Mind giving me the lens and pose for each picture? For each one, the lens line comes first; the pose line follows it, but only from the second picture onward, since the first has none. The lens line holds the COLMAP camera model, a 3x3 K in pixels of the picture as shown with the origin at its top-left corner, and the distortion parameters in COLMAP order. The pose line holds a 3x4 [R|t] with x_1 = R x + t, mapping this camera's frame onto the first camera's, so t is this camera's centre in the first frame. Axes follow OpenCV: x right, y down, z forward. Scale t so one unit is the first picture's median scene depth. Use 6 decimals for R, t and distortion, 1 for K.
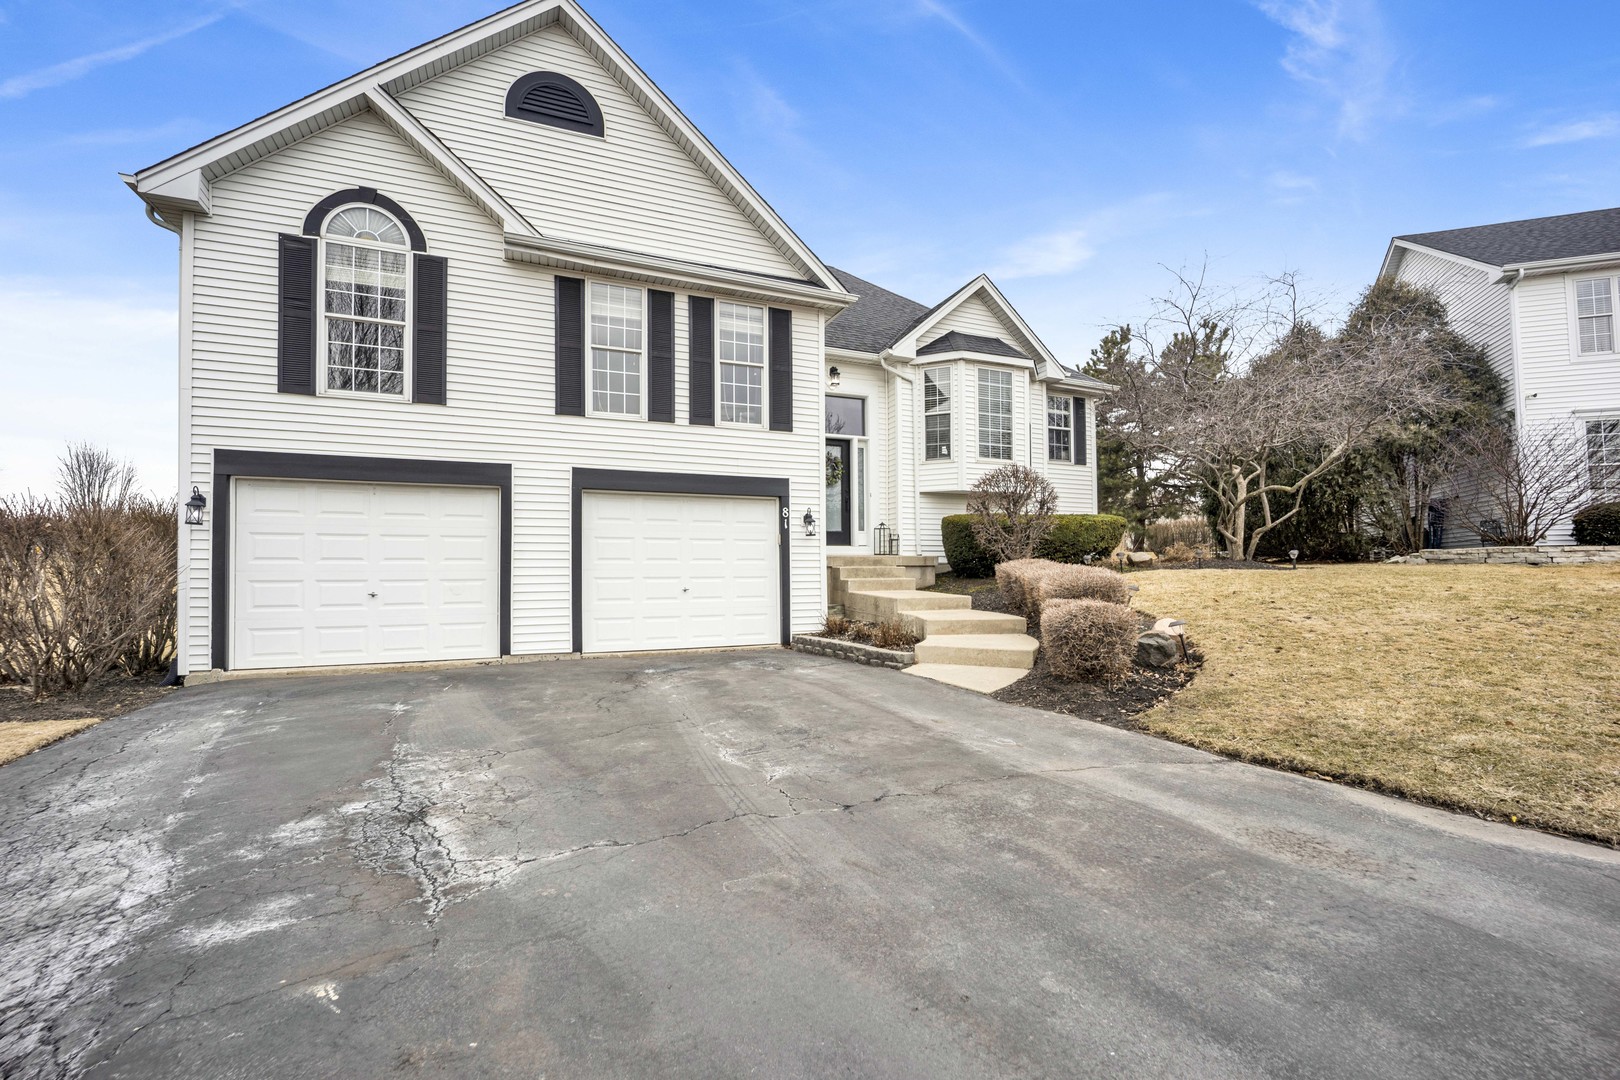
lens RADIAL K [[660.4, 0, 772.9], [0, 660.4, 548.7], [0, 0, 1]] dist [-0.018559, -0.000042]
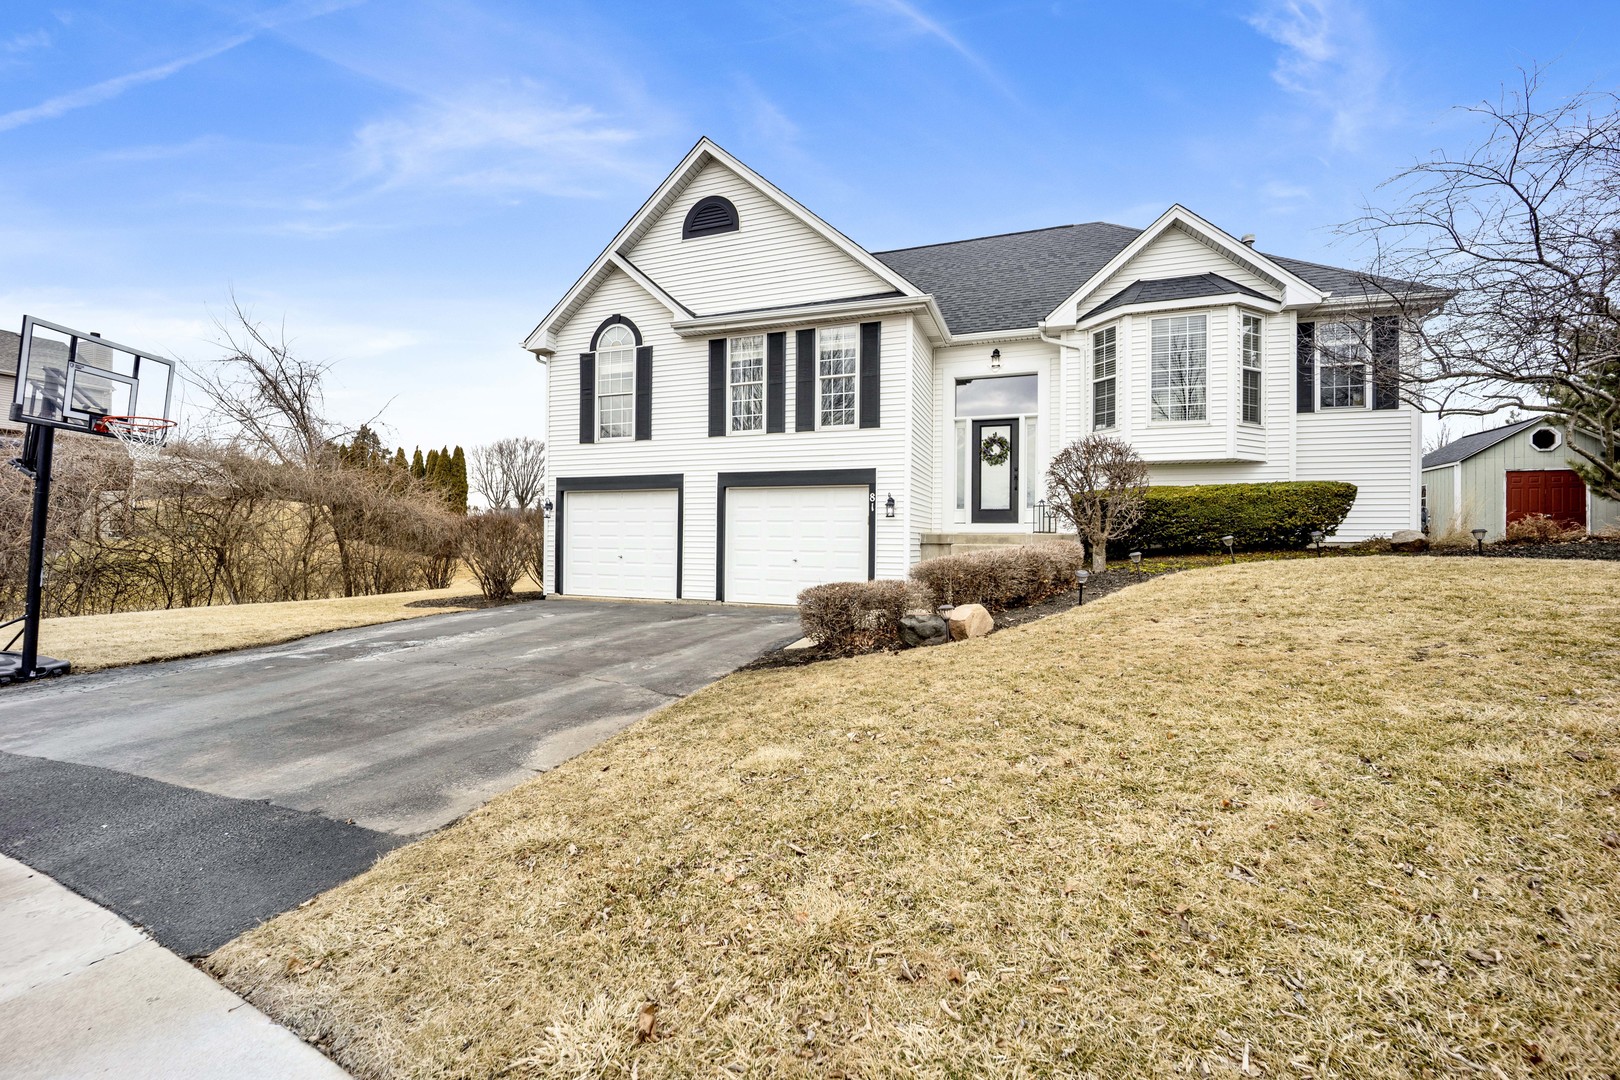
lens RADIAL K [[631.9, 0, 810.0], [0, 631.9, 540.0], [0, 0, 1]] dist [-0.017523, 0.000018]
pose [[0.748031, 0.010434, -0.663582, 0.752541], [0.009008, 0.999625, 0.025872, -0.010173], [0.663603, -0.025330, 0.747656, 0.095899]]
